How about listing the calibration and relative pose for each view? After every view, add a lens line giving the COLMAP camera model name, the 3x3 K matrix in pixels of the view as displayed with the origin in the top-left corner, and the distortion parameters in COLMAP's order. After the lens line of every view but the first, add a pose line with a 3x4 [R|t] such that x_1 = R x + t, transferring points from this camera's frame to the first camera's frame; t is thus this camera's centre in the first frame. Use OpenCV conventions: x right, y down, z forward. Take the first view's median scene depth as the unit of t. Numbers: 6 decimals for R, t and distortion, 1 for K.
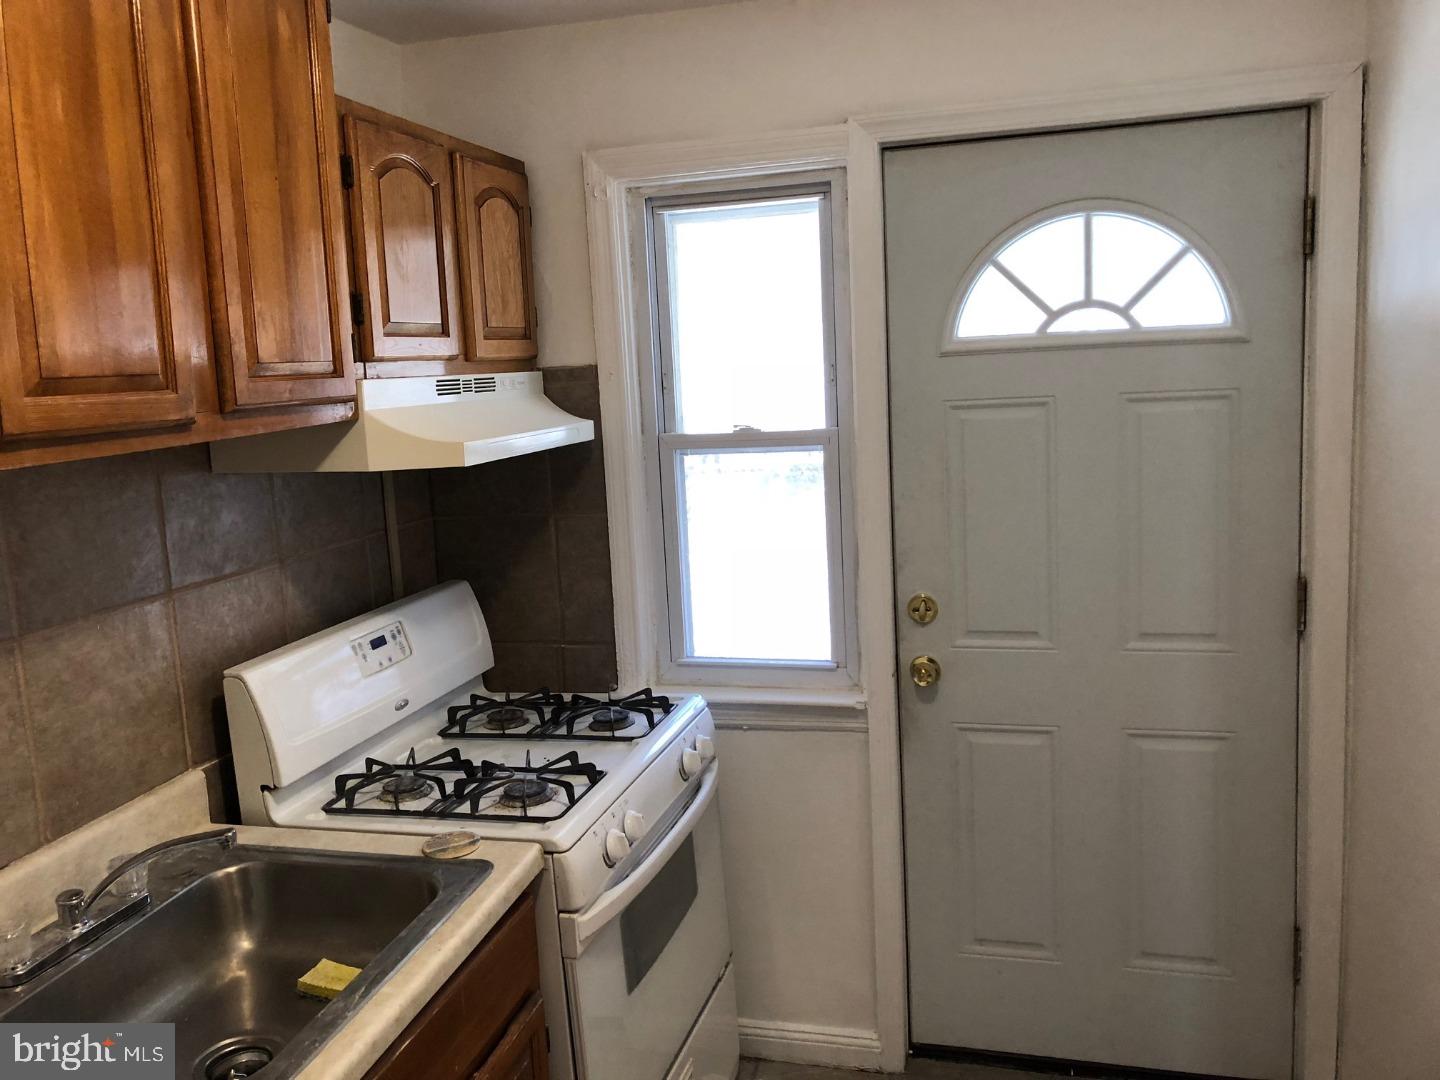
lens RADIAL K [[1196.3, 0, 720.8], [0, 1196.3, 537.6], [0, 0, 1]] dist [-0.007000, 0.000566]
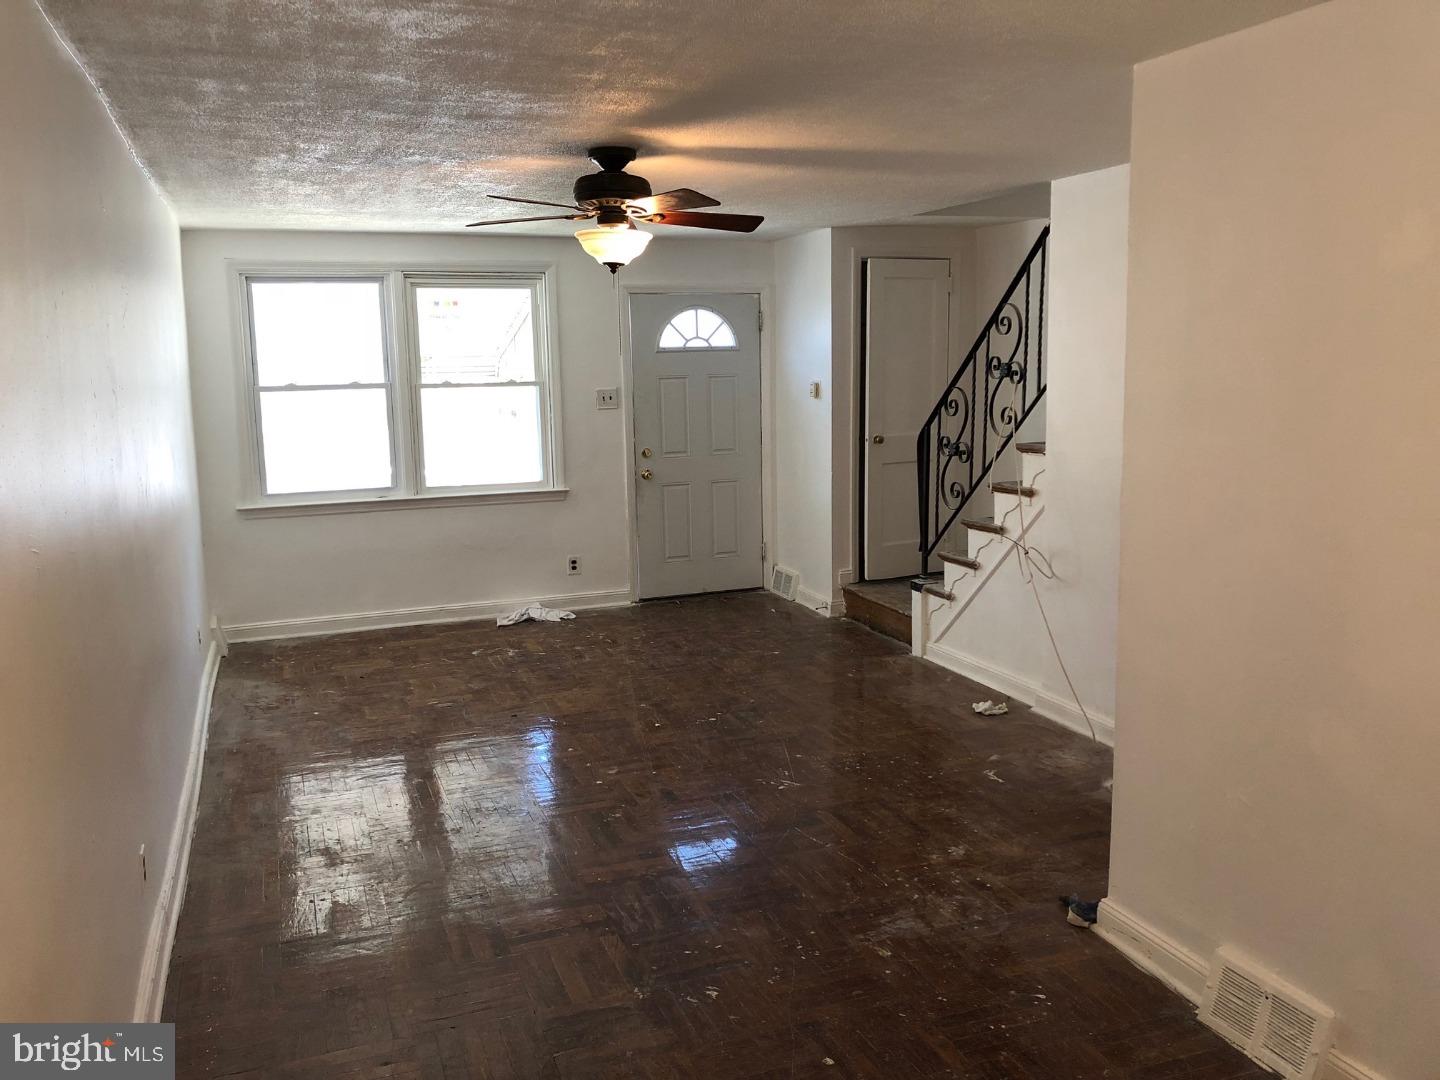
lens RADIAL K [[1196.3, 0, 719.8], [0, 1196.3, 544.0], [0, 0, 1]] dist [-0.007000, 0.000566]
pose [[0.806053, -0.056878, 0.589105, -1.536287], [0.050364, 0.998353, 0.027480, 0.264236], [-0.589697, 0.007519, 0.807589, -1.581585]]
